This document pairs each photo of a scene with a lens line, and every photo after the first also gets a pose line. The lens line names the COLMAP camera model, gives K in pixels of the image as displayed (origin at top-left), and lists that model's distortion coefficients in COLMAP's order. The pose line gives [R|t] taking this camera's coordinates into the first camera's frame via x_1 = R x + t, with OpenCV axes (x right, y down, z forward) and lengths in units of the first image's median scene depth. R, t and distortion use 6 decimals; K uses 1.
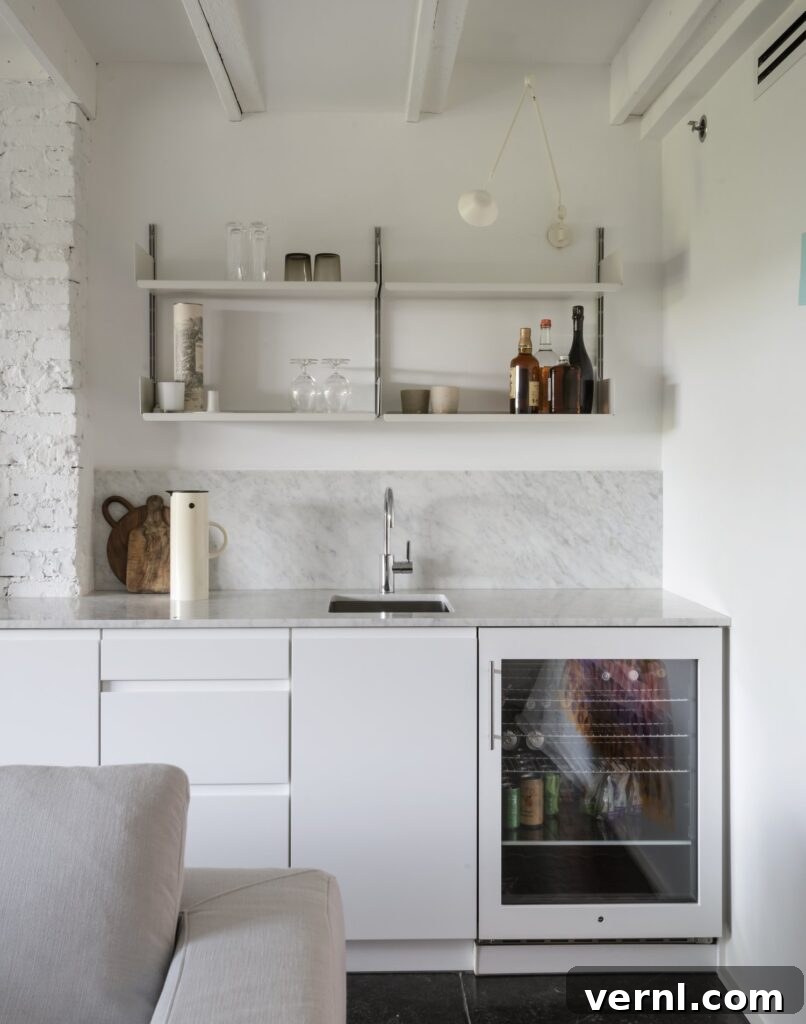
lens RADIAL K [[1137.7, 0, 404.6], [0, 1137.7, 486.5], [0, 0, 1]] dist [0.011569, -0.007423]
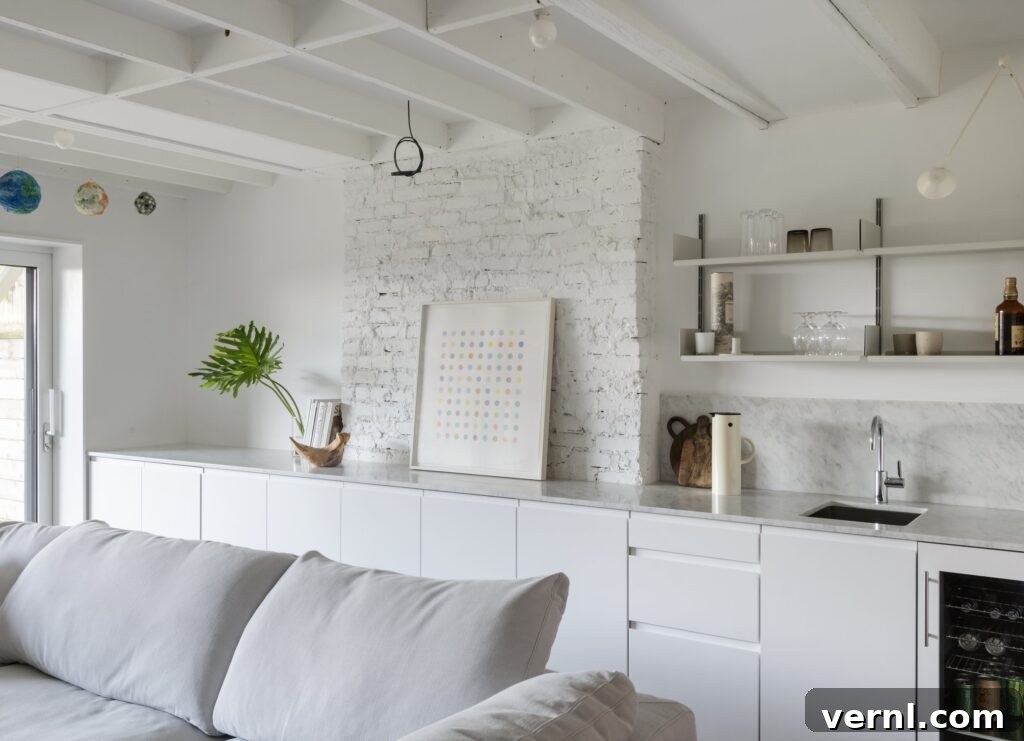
lens RADIAL K [[929.5, 0, 512.0], [0, 929.5, 370.5], [0, 0, 1]] dist [0.032280, -0.061928]
pose [[0.812840, 0.010308, -0.582396, 0.243566], [-0.015703, 0.999868, -0.004218, -0.036371], [0.582275, 0.012574, 0.812894, -0.030755]]
